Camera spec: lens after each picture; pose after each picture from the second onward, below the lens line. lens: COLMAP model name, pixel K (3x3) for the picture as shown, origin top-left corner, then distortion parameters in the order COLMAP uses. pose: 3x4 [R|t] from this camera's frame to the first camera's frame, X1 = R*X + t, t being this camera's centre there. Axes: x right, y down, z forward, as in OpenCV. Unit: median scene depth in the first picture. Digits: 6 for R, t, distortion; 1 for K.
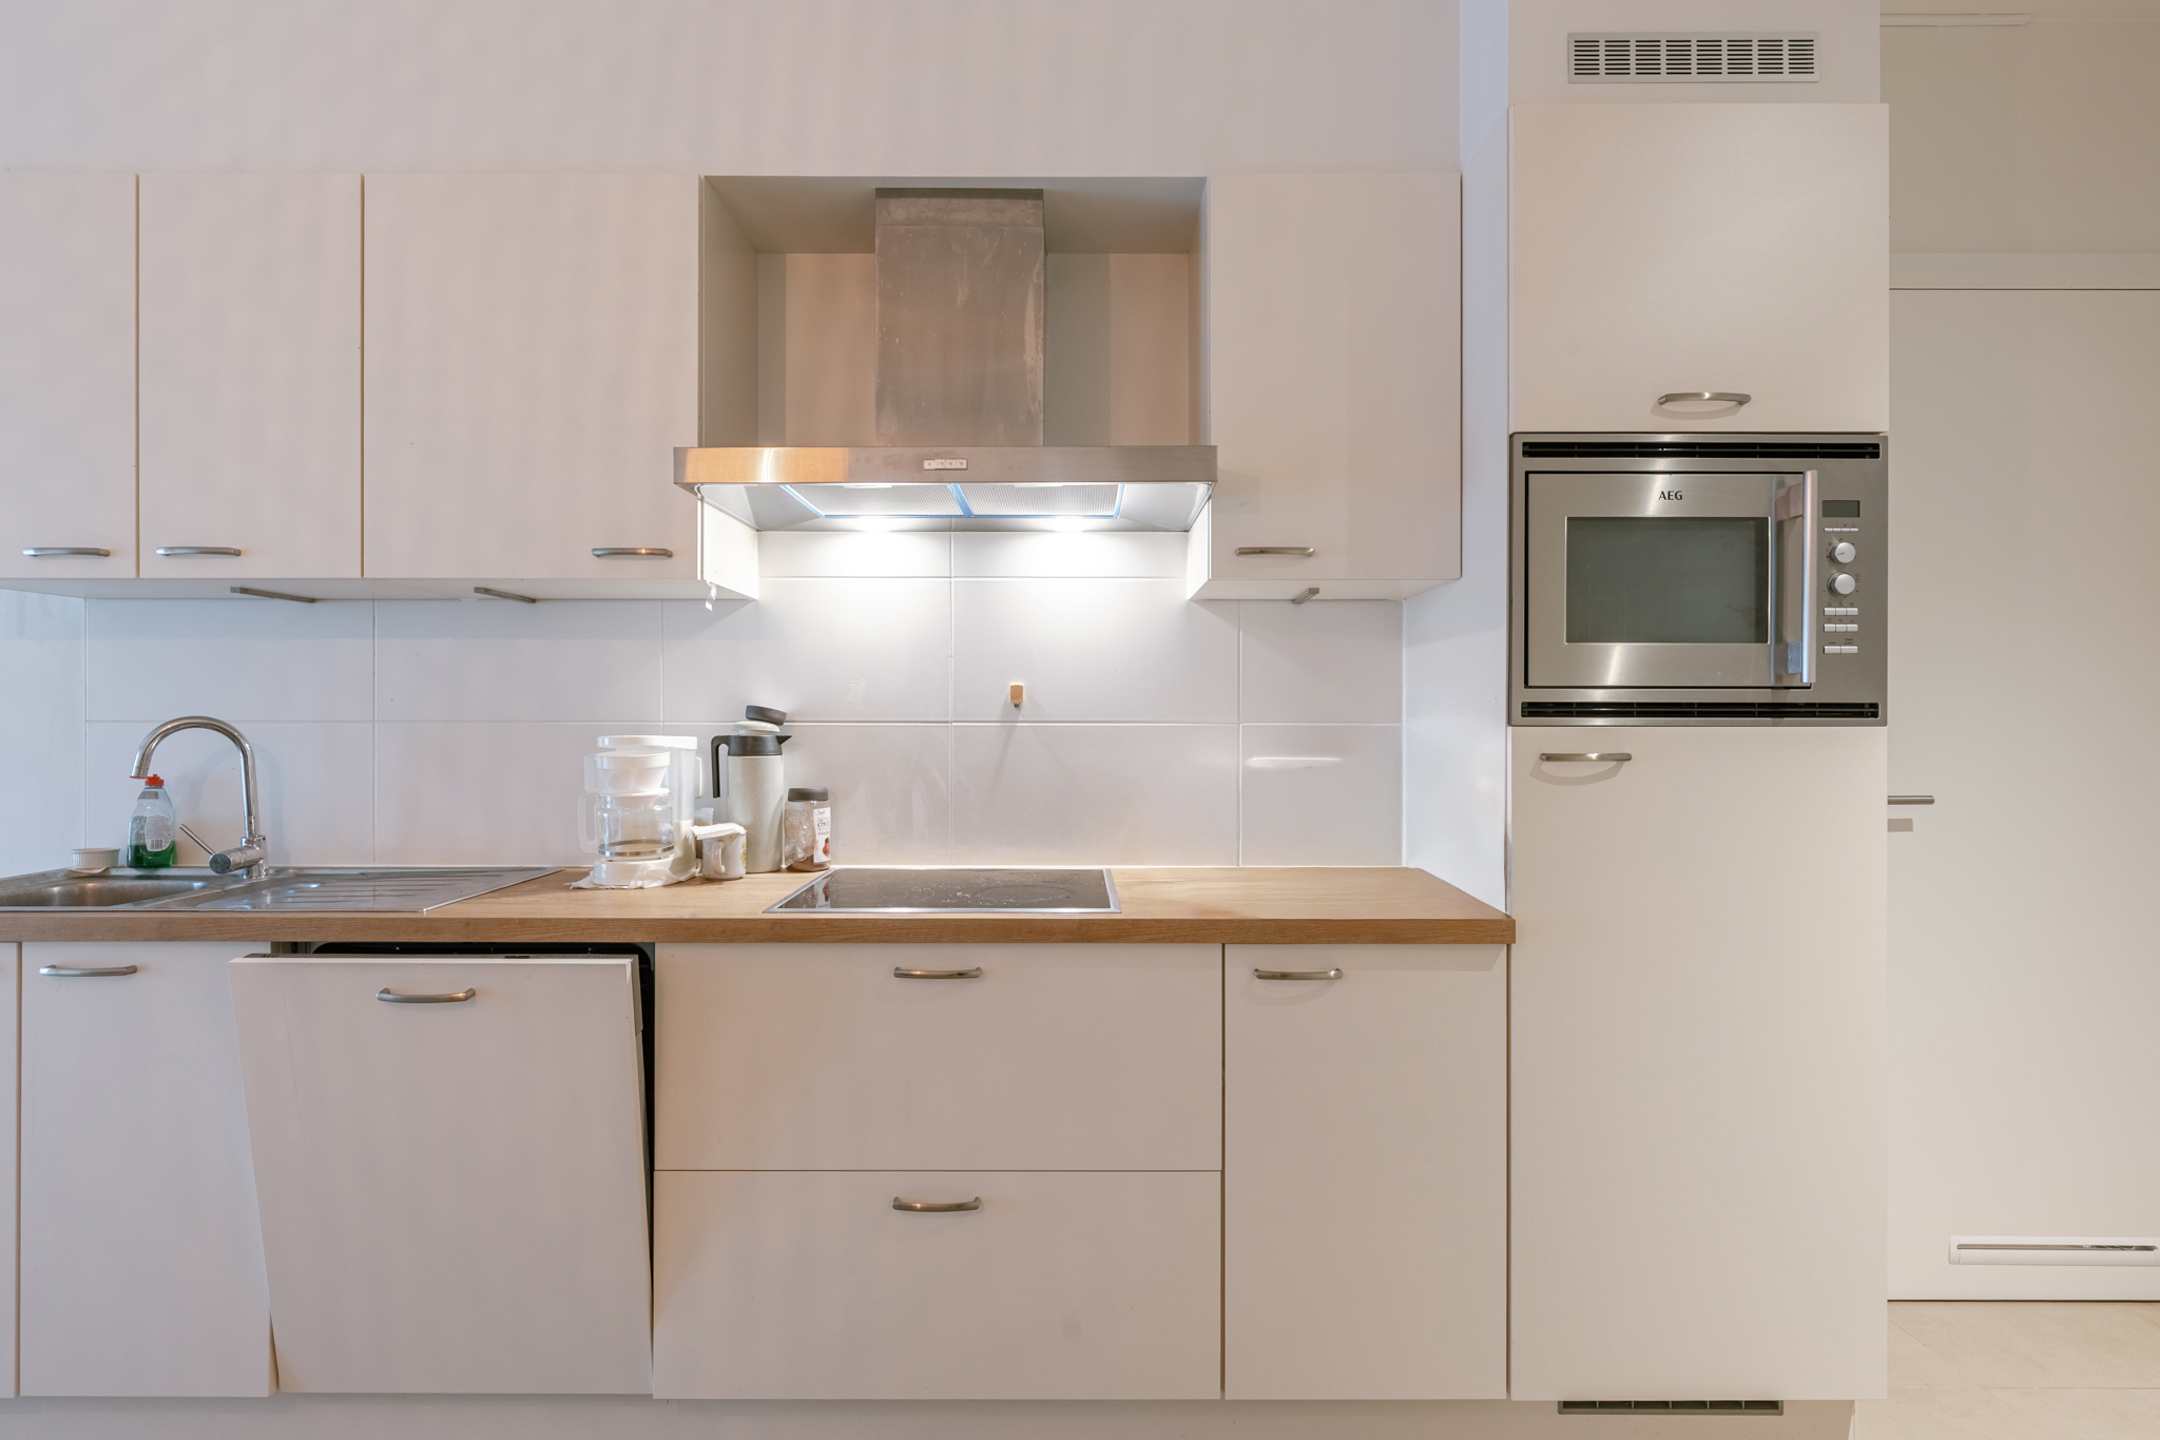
lens RADIAL K [[1155.4, 0, 1079.7], [0, 1155.4, 711.0], [0, 0, 1]] dist [0.007585, -0.000580]
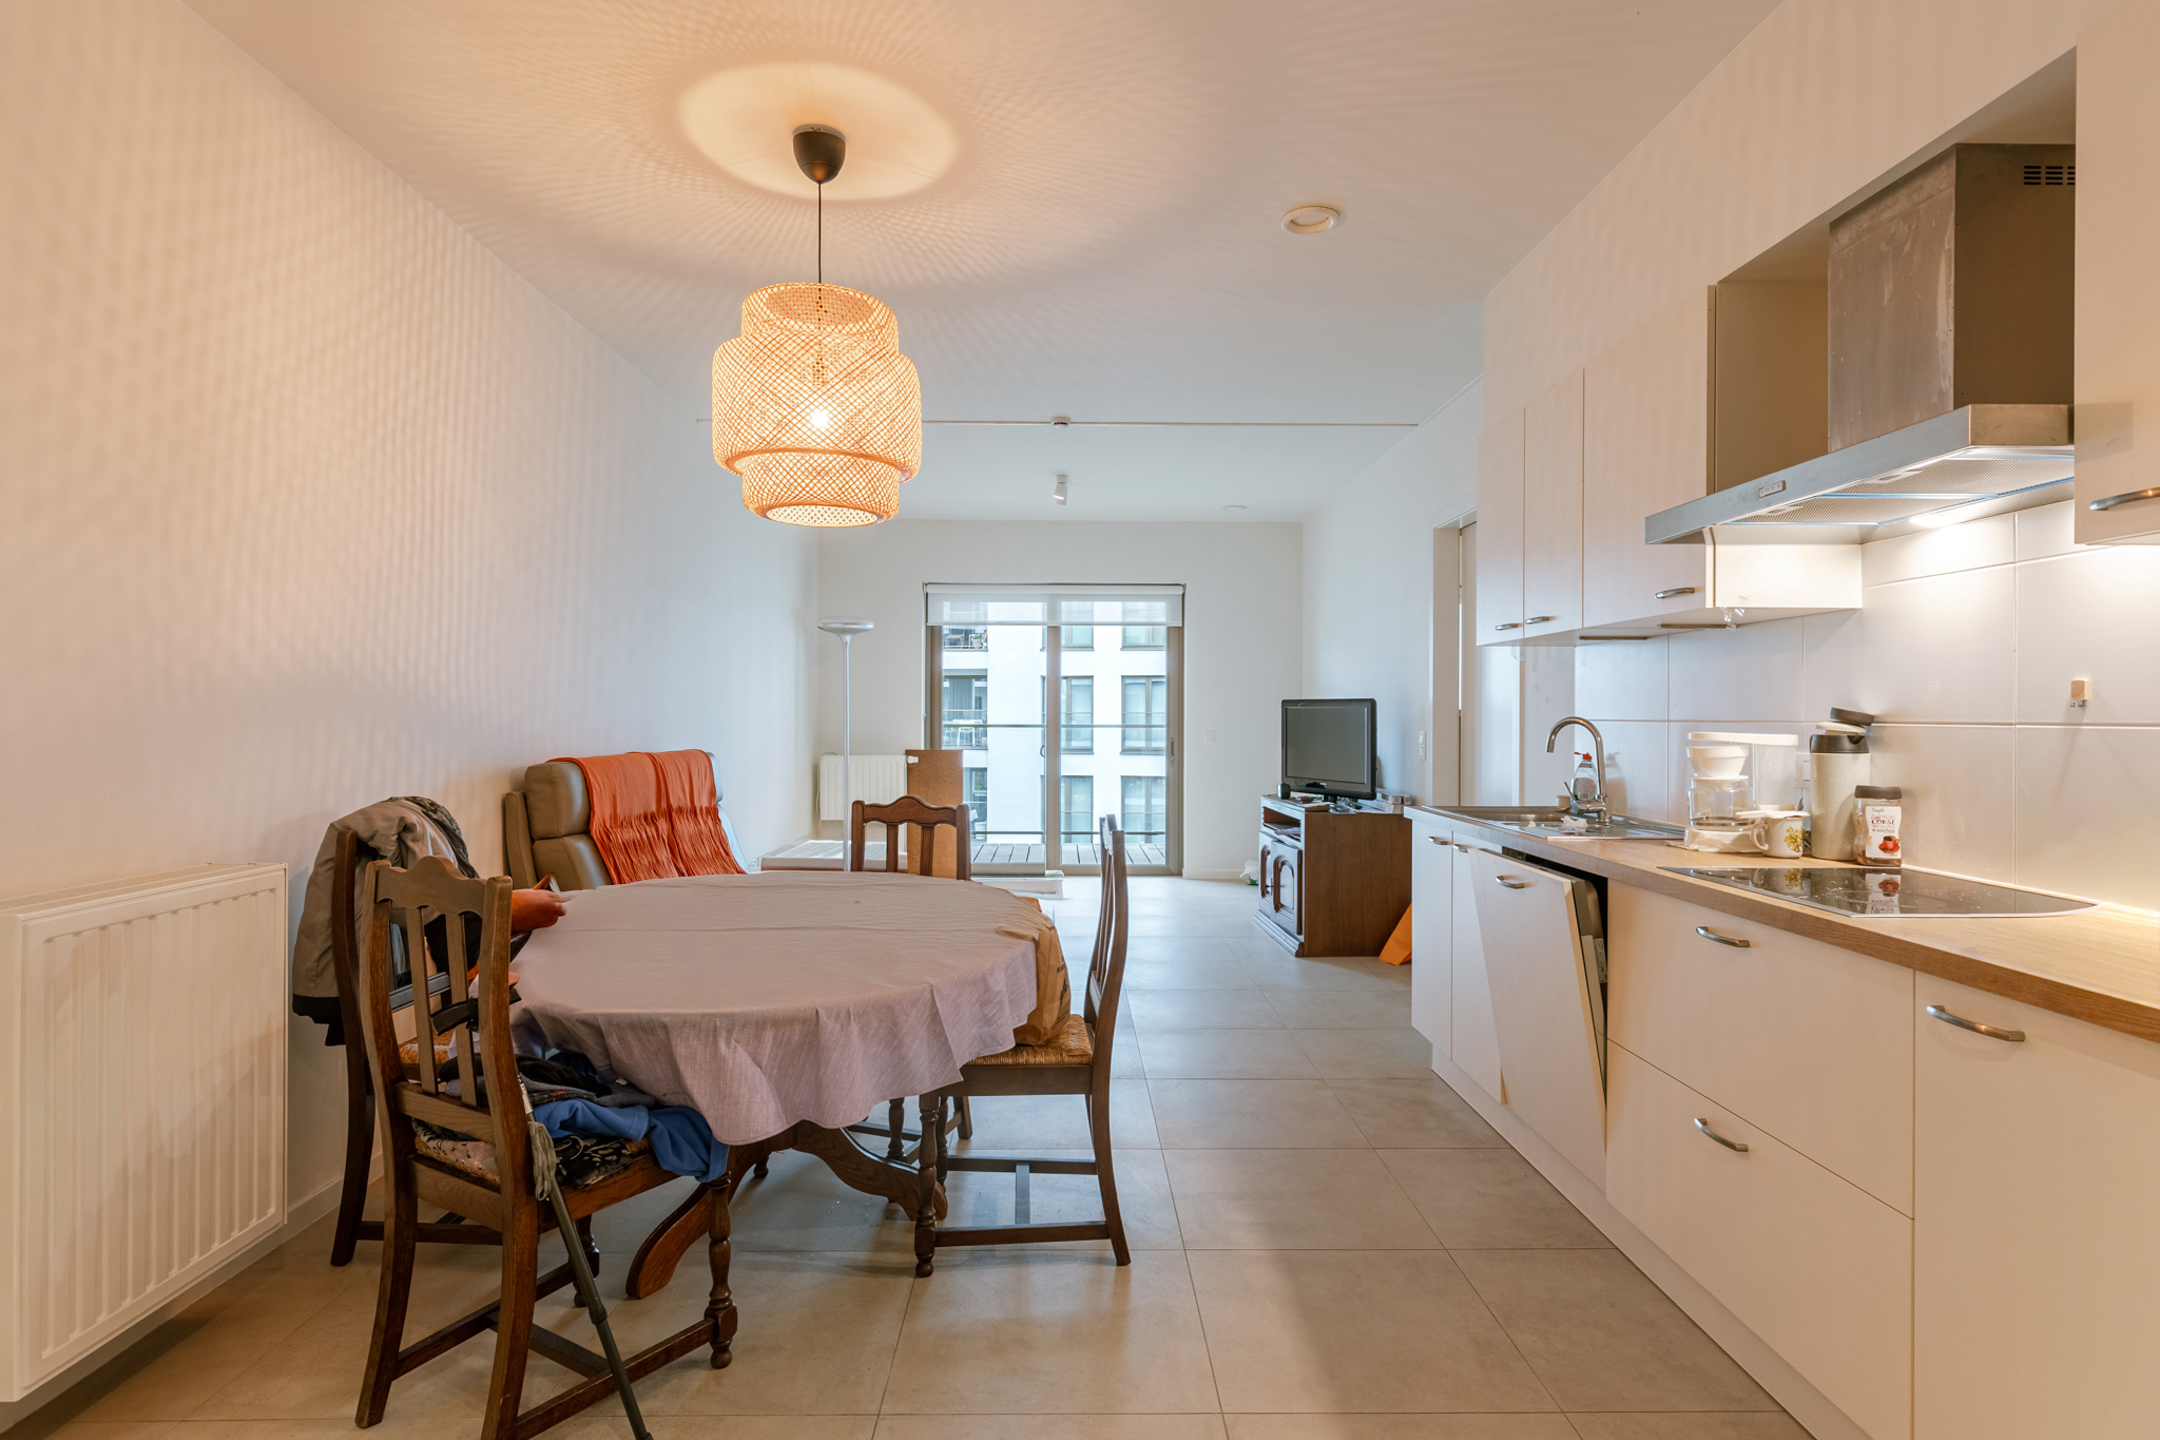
lens RADIAL K [[1155.4, 0, 1090.9], [0, 1155.4, 716.0], [0, 0, 1]] dist [0.007585, -0.000580]
pose [[0.018483, -0.001323, -0.999828, 0.836640], [-0.003560, 0.999993, -0.001389, 0.007357], [0.999823, 0.003585, 0.018478, 0.282319]]
